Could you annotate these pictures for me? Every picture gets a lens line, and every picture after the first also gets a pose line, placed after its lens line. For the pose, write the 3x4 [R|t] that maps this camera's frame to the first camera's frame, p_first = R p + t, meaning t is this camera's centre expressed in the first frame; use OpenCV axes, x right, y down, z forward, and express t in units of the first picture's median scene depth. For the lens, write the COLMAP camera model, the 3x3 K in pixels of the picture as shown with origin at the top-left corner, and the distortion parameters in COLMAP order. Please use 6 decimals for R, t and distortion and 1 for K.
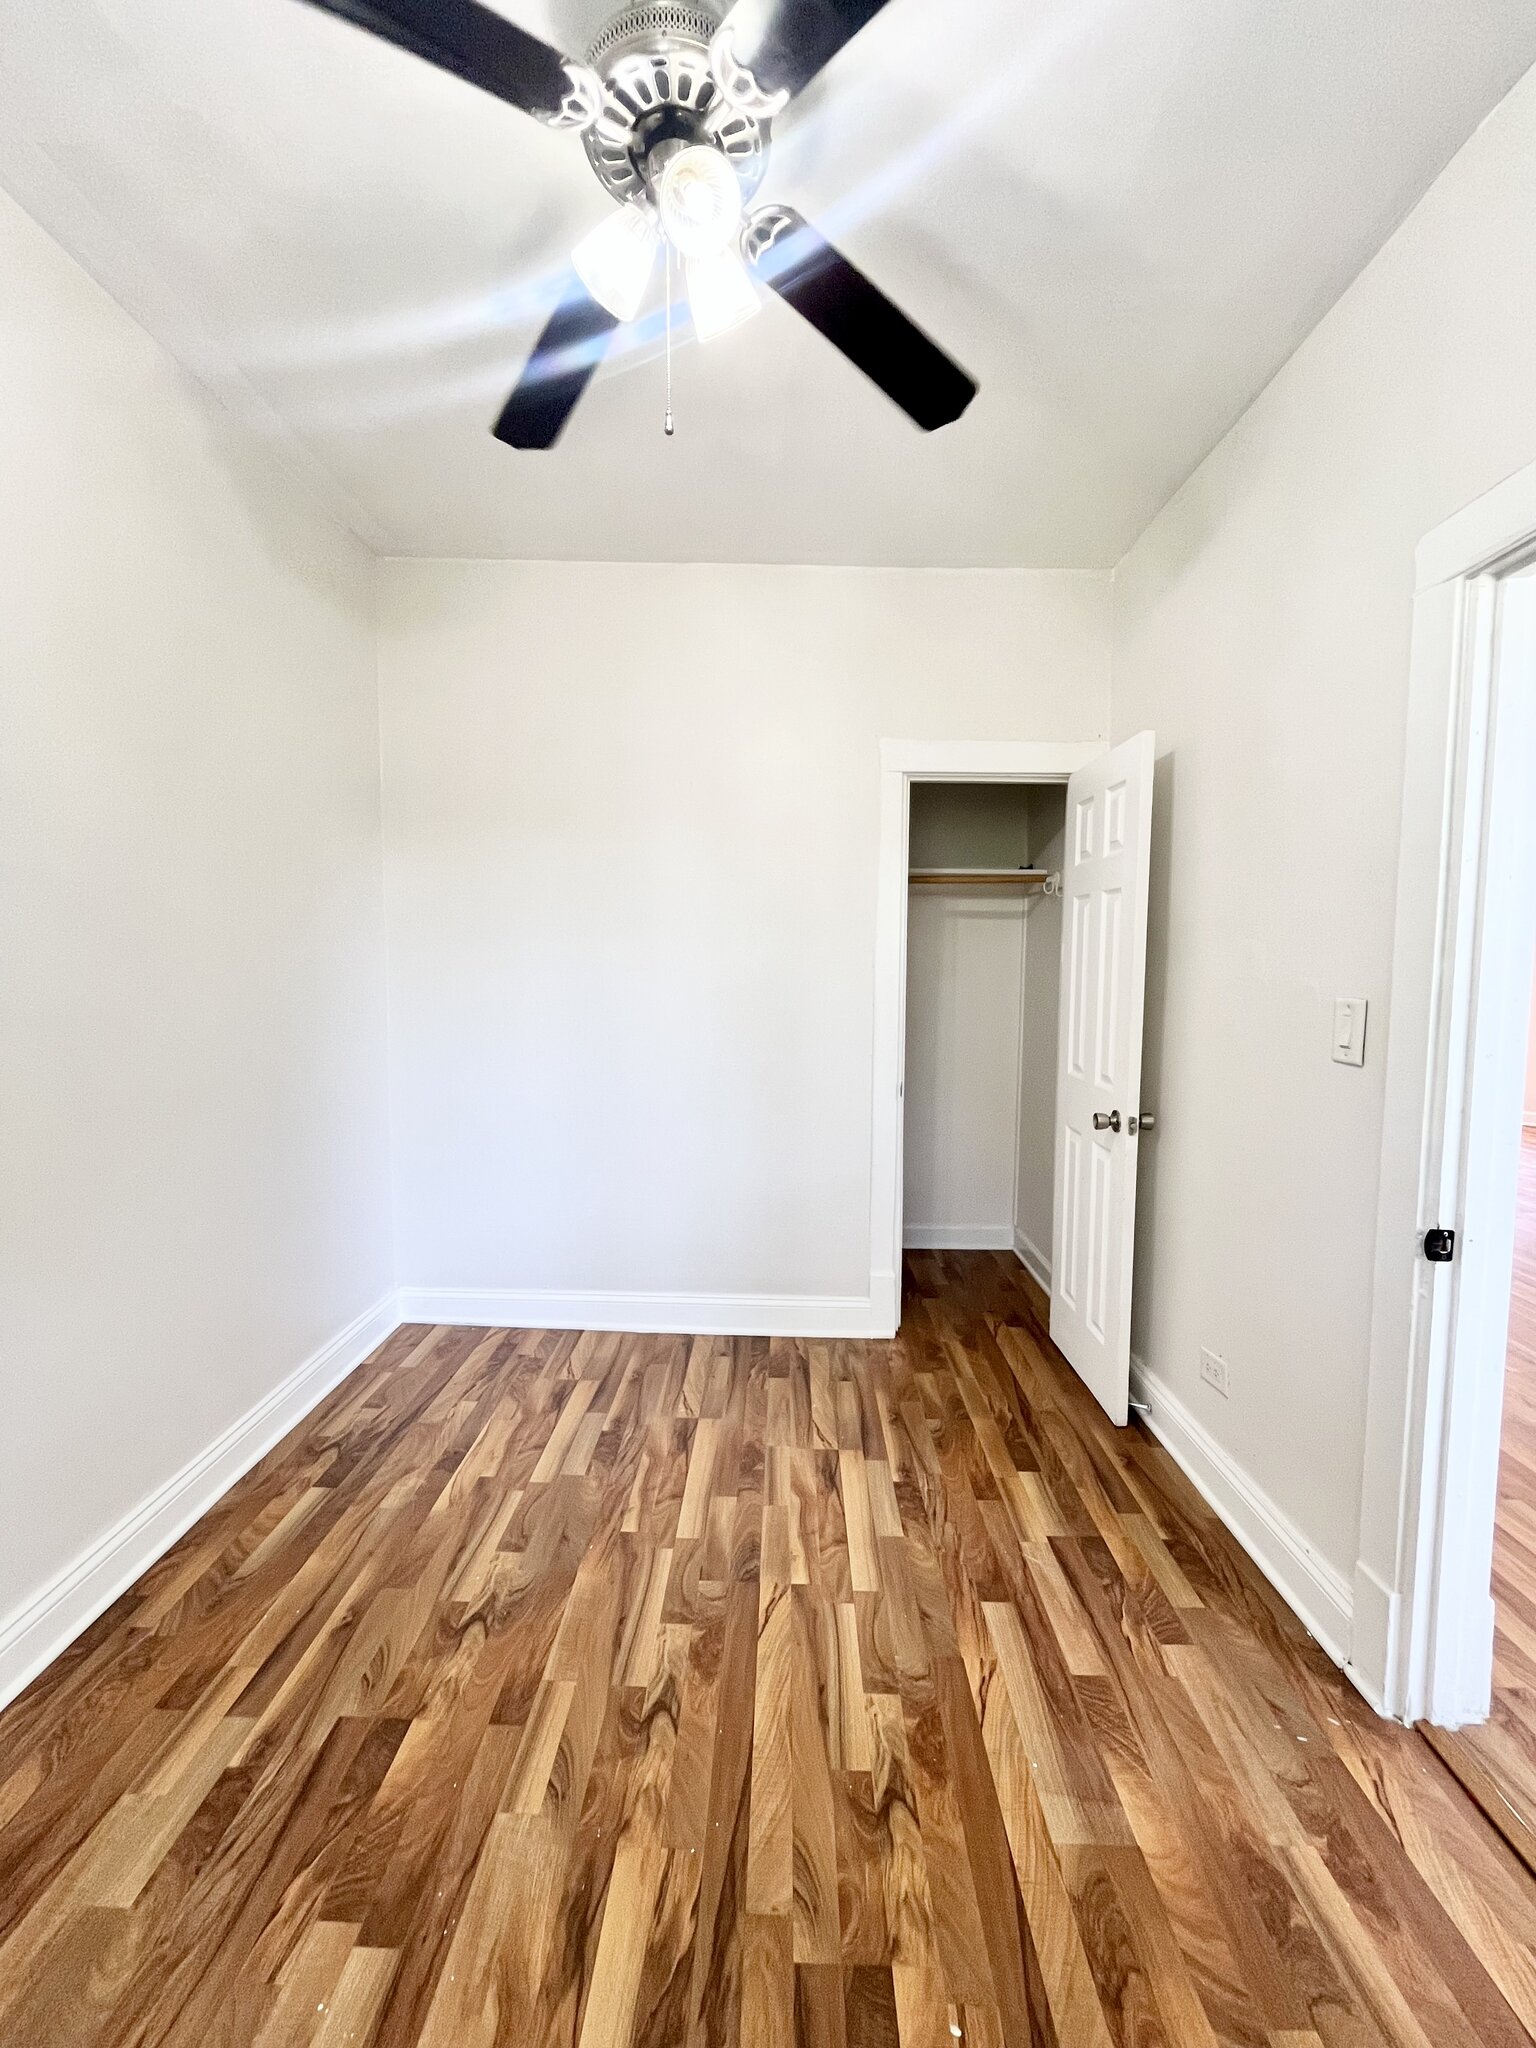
lens RADIAL K [[836.9, 0, 768.5], [0, 836.9, 1021.4], [0, 0, 1]] dist [-0.002976, 0.000605]
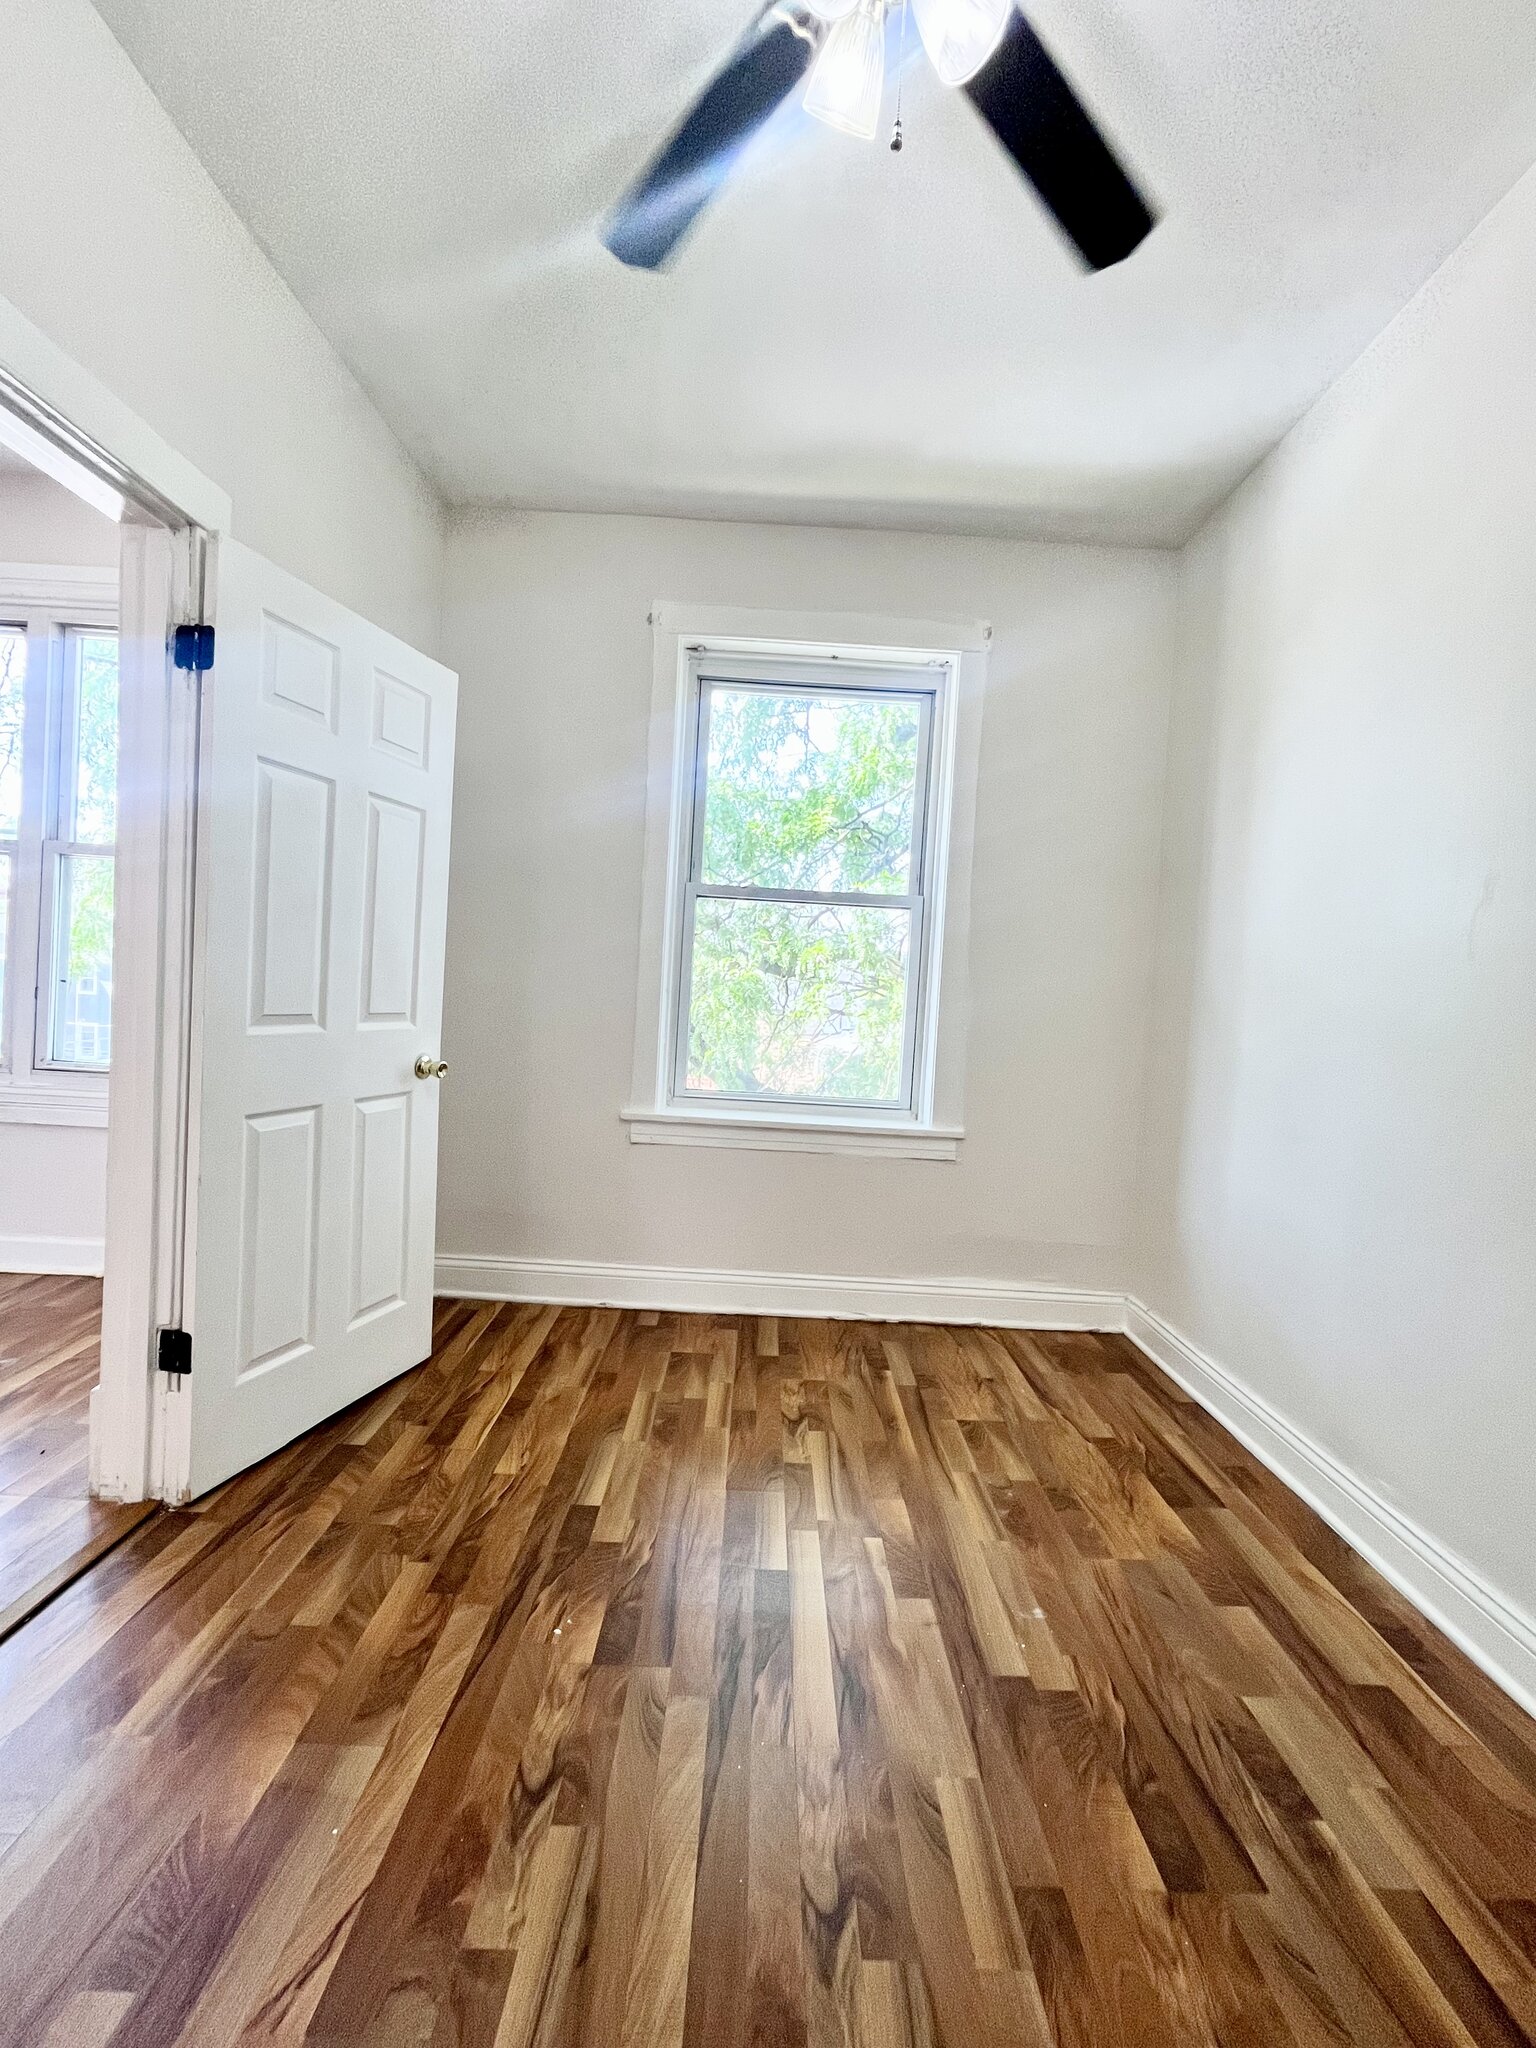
lens RADIAL K [[836.9, 0, 768.5], [0, 836.9, 1021.4], [0, 0, 1]] dist [-0.002976, 0.000605]
pose [[-0.997944, -0.057044, -0.029227, -0.018837], [-0.059962, 0.991982, 0.111252, 0.033613], [0.022646, 0.112775, -0.993362, 1.802750]]
